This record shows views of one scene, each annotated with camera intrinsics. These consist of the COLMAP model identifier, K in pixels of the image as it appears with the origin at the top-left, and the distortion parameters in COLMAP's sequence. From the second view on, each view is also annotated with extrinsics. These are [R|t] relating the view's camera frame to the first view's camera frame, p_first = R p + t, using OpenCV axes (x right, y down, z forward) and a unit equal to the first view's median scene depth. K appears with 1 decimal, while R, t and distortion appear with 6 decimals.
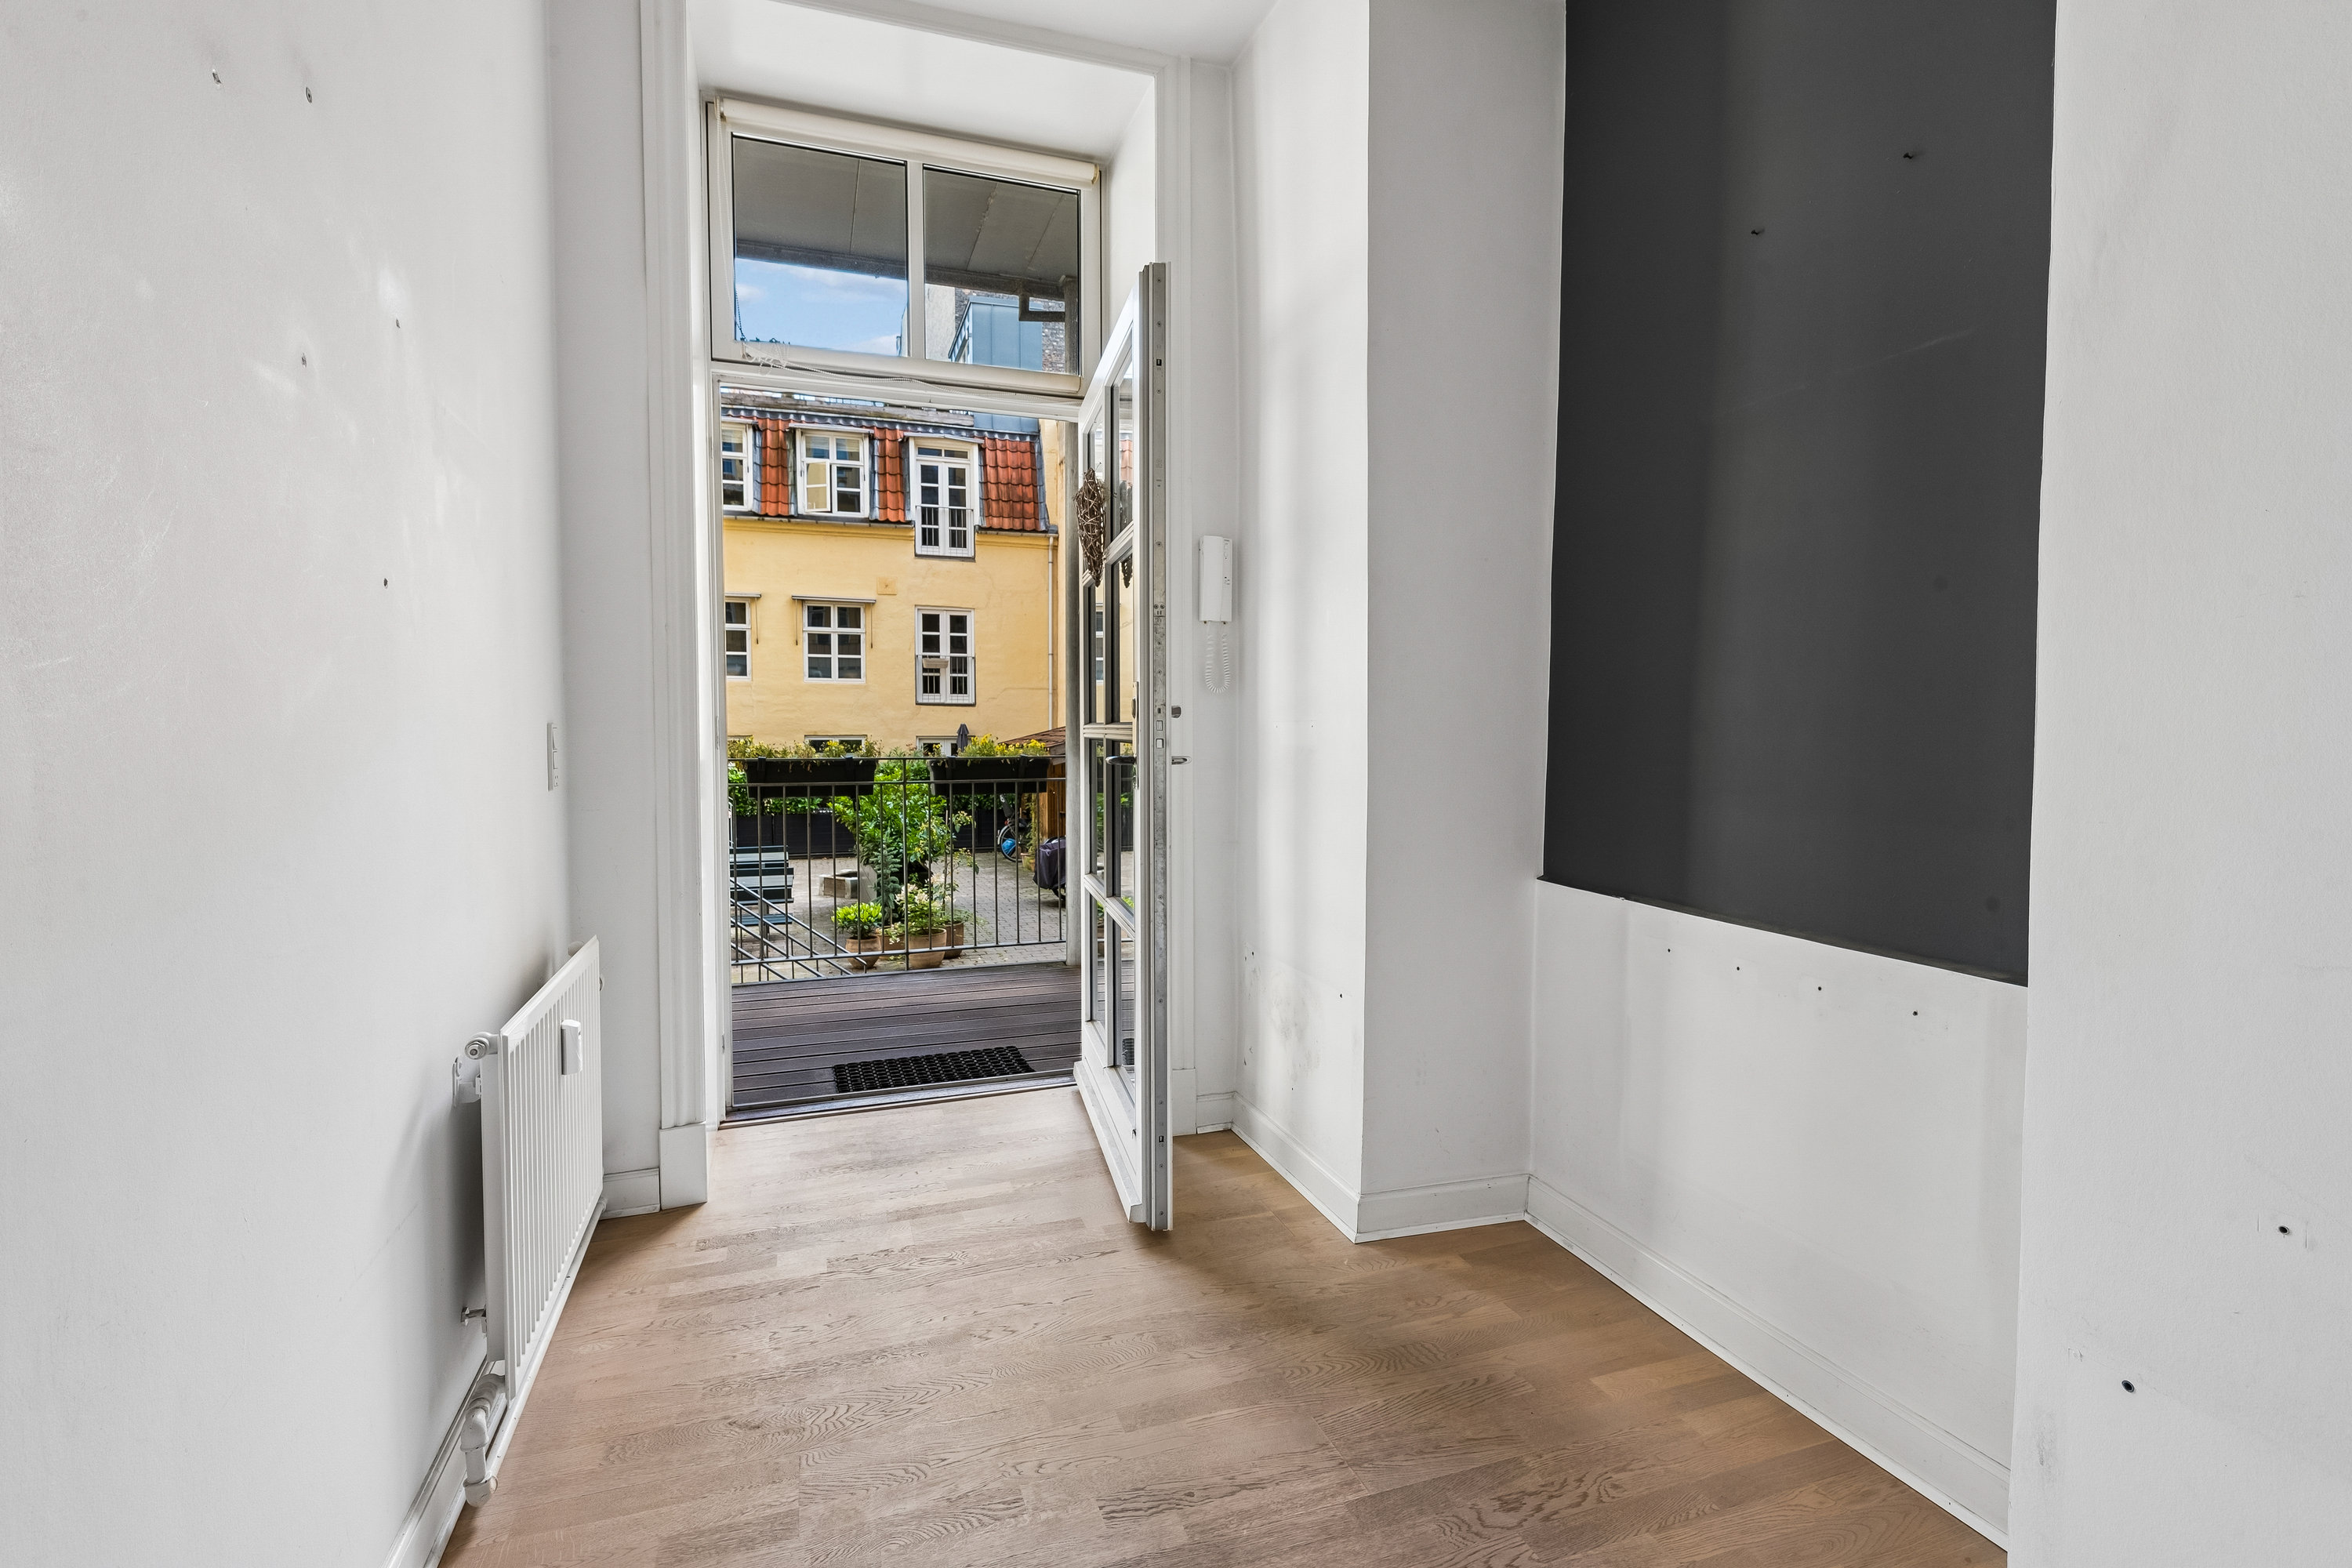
lens RADIAL K [[1137.0, 0, 1182.3], [0, 1137.0, 782.8], [0, 0, 1]] dist [0.001198, 0.000021]
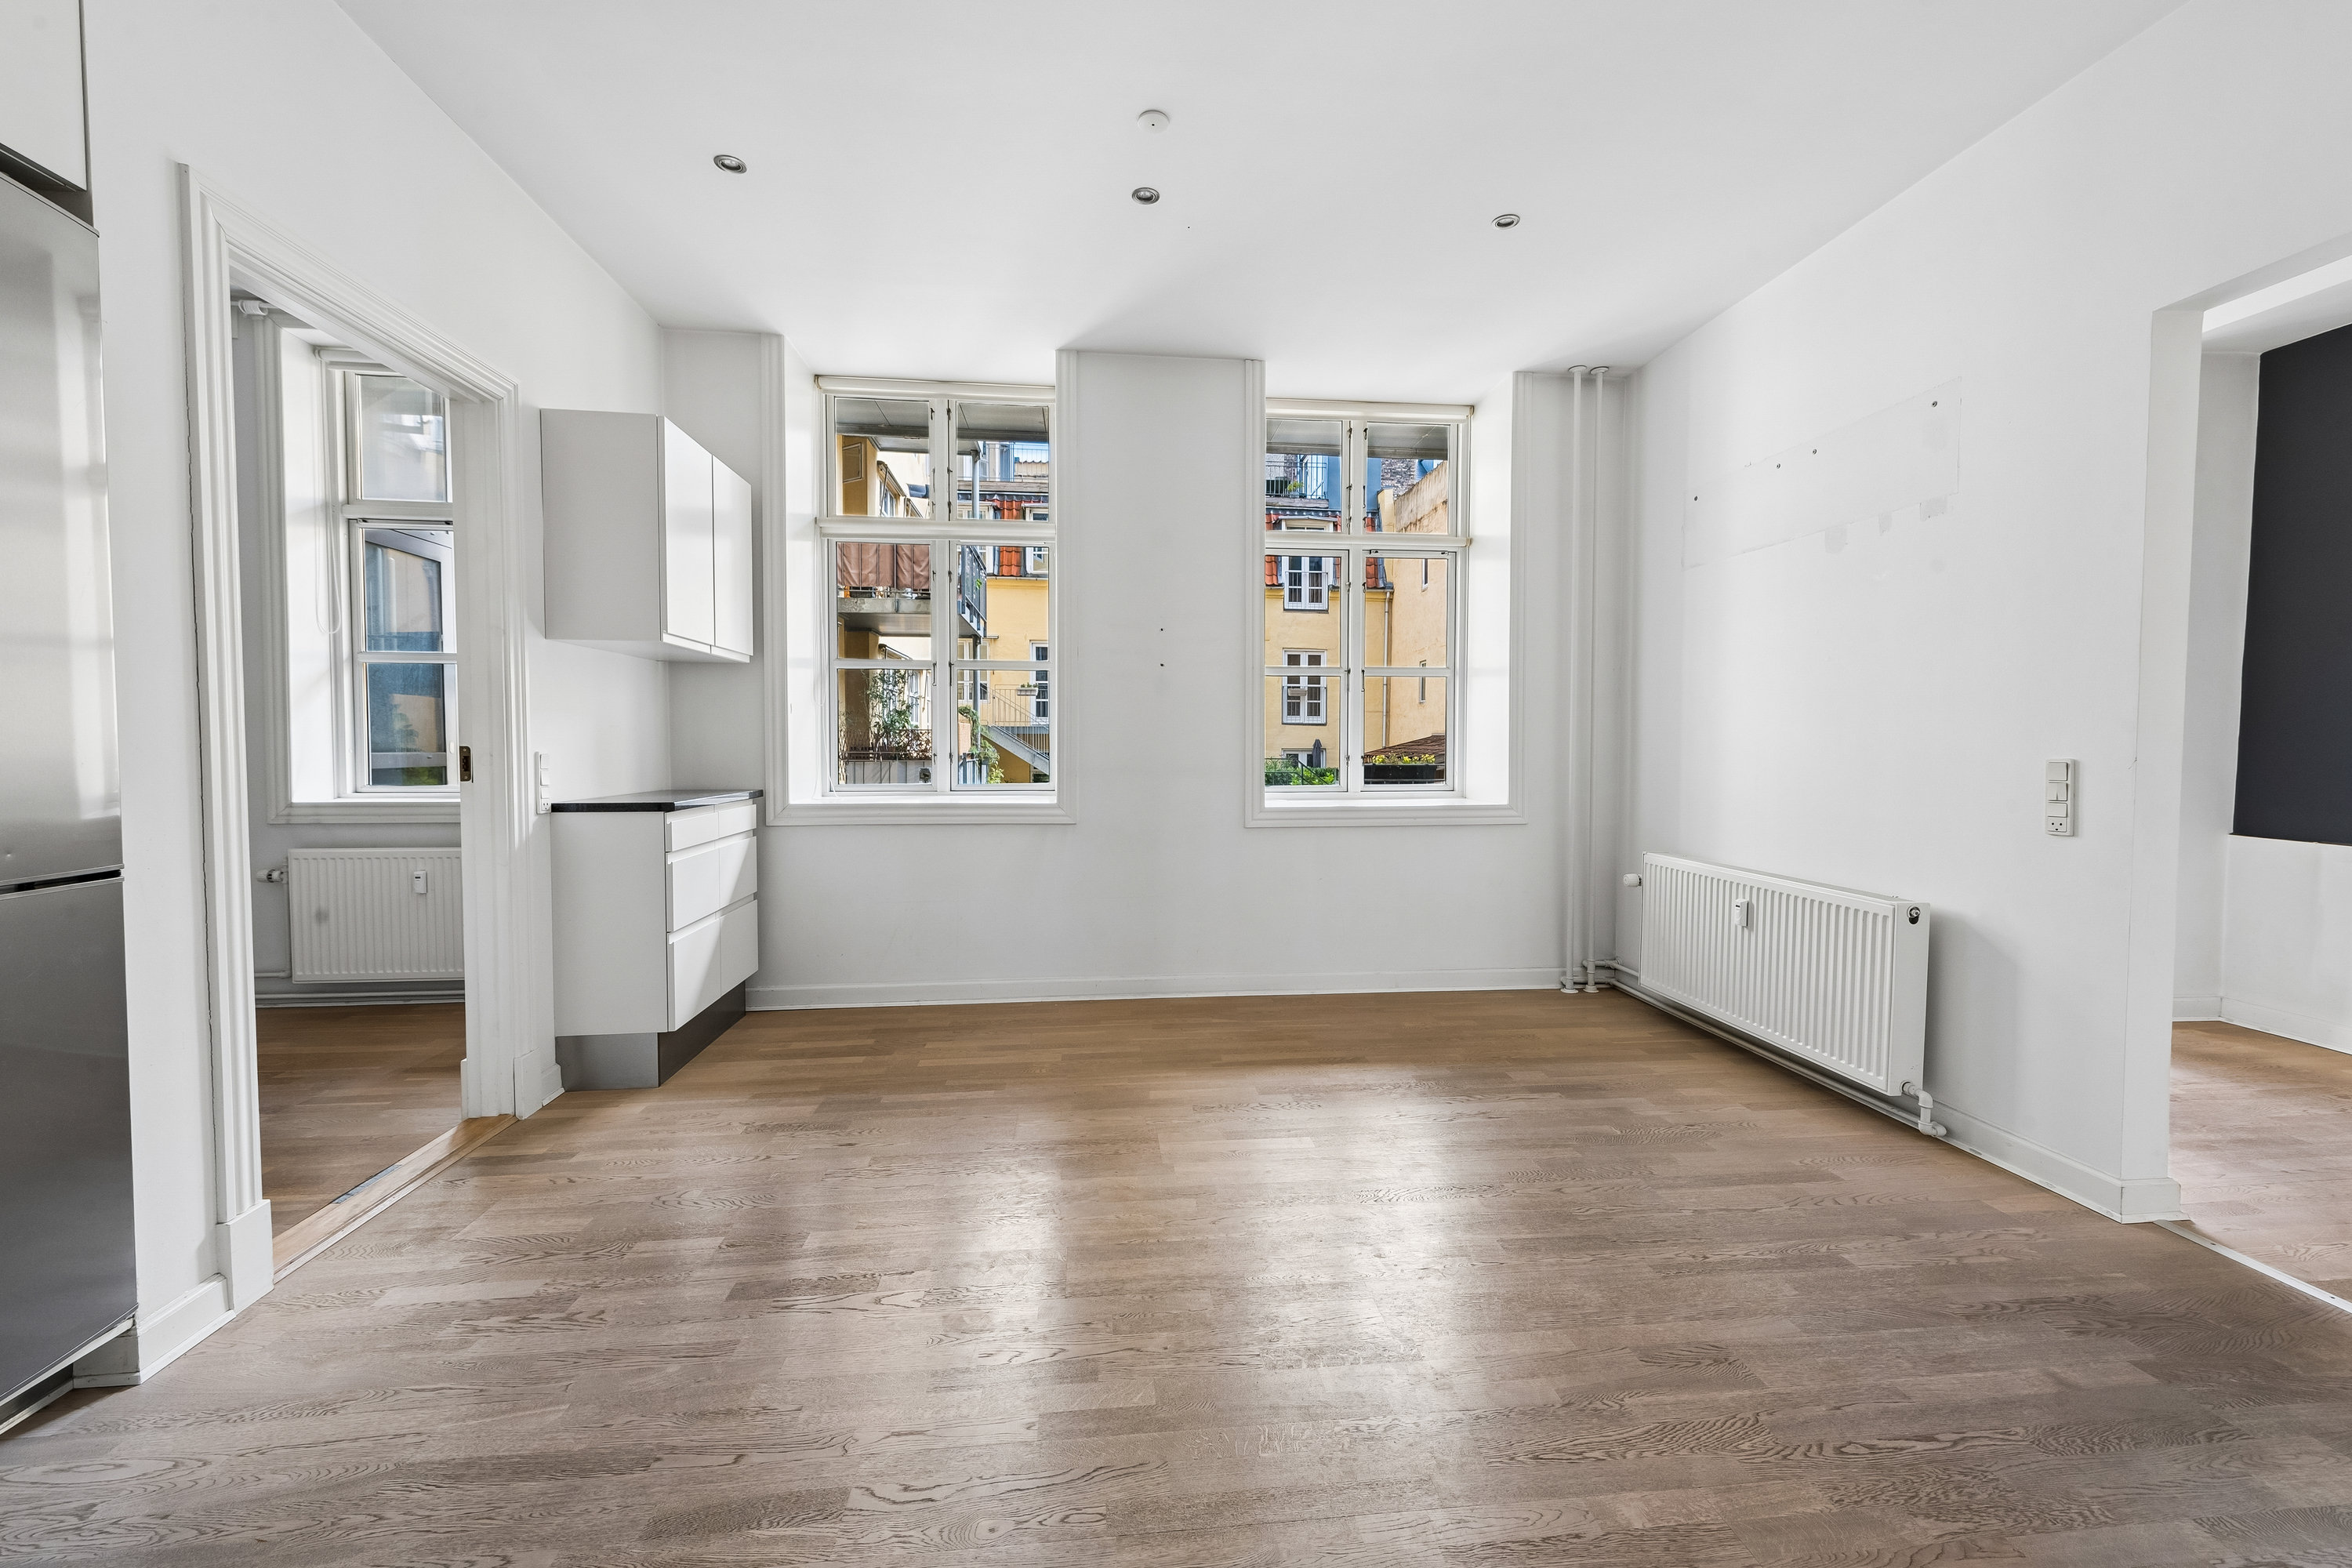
lens RADIAL K [[951.4, 0, 1169.2], [0, 951.4, 778.7], [0, 0, 1]] dist [-0.002026, -0.000207]
pose [[0.974351, 0.011712, -0.224728, -0.114088], [-0.014176, 0.999856, -0.009353, 0.005563], [0.224586, 0.012299, 0.974377, -0.087599]]
